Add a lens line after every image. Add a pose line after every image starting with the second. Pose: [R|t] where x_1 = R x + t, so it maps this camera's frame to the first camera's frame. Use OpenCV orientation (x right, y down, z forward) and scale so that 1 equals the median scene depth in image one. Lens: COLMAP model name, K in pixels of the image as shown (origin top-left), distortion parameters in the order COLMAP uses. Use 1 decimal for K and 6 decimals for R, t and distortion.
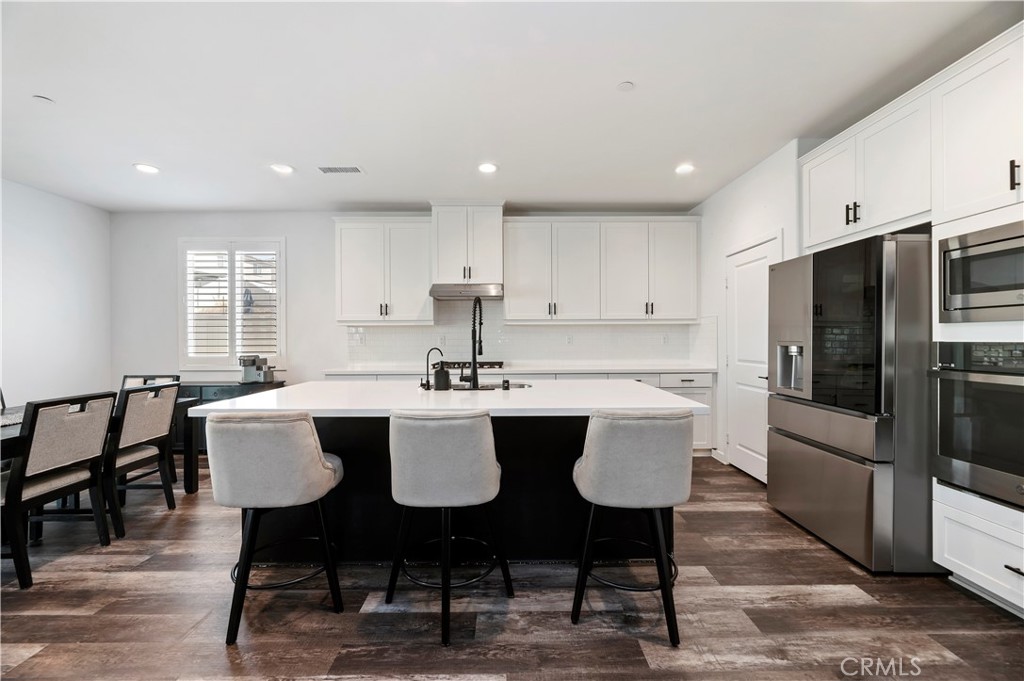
lens RADIAL K [[417.7, 0, 510.1], [0, 417.7, 339.8], [0, 0, 1]] dist [-0.001842, 0.000055]
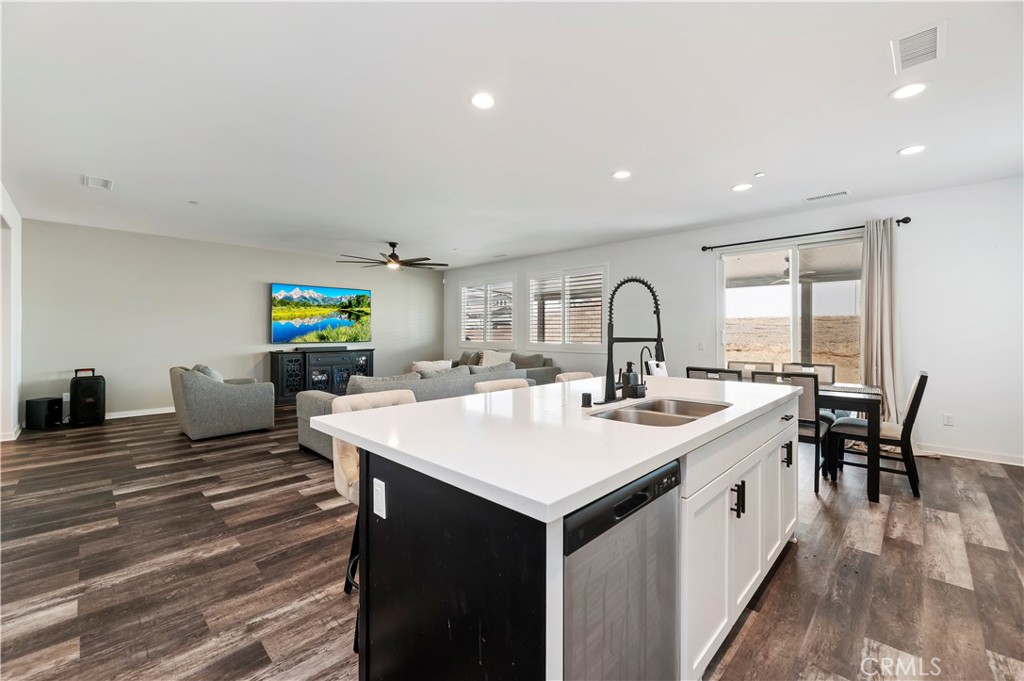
lens RADIAL K [[417.7, 0, 510.3], [0, 417.7, 334.8], [0, 0, 1]] dist [-0.001842, 0.000055]
pose [[-0.705922, 0.007465, -0.708250, 0.916592], [0.000076, 0.999945, 0.010463, -0.019768], [0.708290, 0.007332, -0.705884, 2.187222]]
